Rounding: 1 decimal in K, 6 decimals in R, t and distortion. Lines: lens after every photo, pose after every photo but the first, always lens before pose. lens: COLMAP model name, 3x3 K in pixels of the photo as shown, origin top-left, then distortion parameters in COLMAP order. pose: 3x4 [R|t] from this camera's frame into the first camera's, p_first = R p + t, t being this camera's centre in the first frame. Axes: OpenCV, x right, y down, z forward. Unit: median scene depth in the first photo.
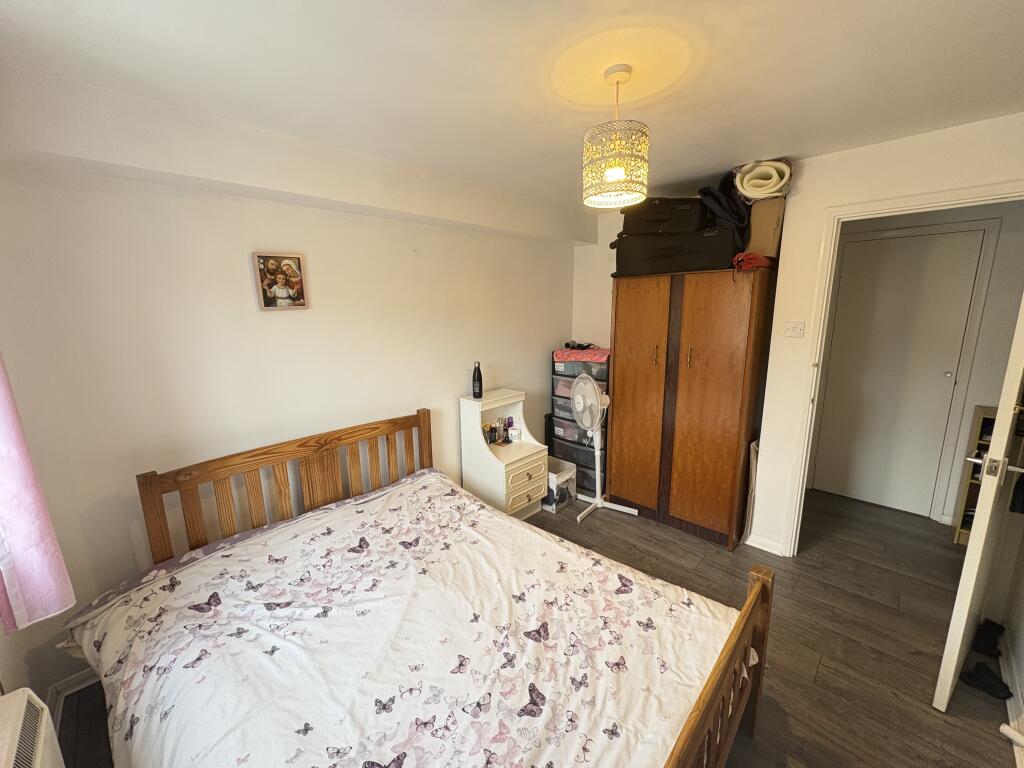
lens RADIAL K [[405.0, 0, 513.7], [0, 405.0, 382.4], [0, 0, 1]] dist [-0.003339, 0.000670]
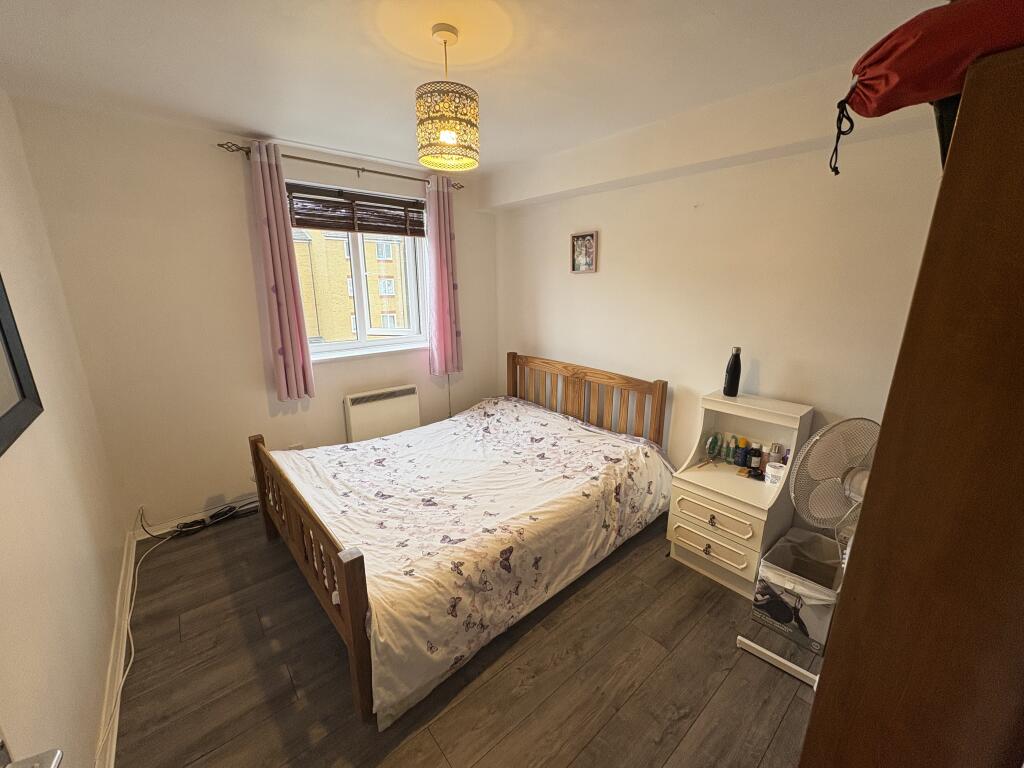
lens RADIAL K [[405.0, 0, 510.2], [0, 405.0, 383.9], [0, 0, 1]] dist [-0.003339, 0.000670]
pose [[-0.090030, 0.266659, -0.959577, 0.914367], [-0.182019, 0.942856, 0.279090, -0.161715], [0.979165, 0.199788, -0.036349, 0.873402]]
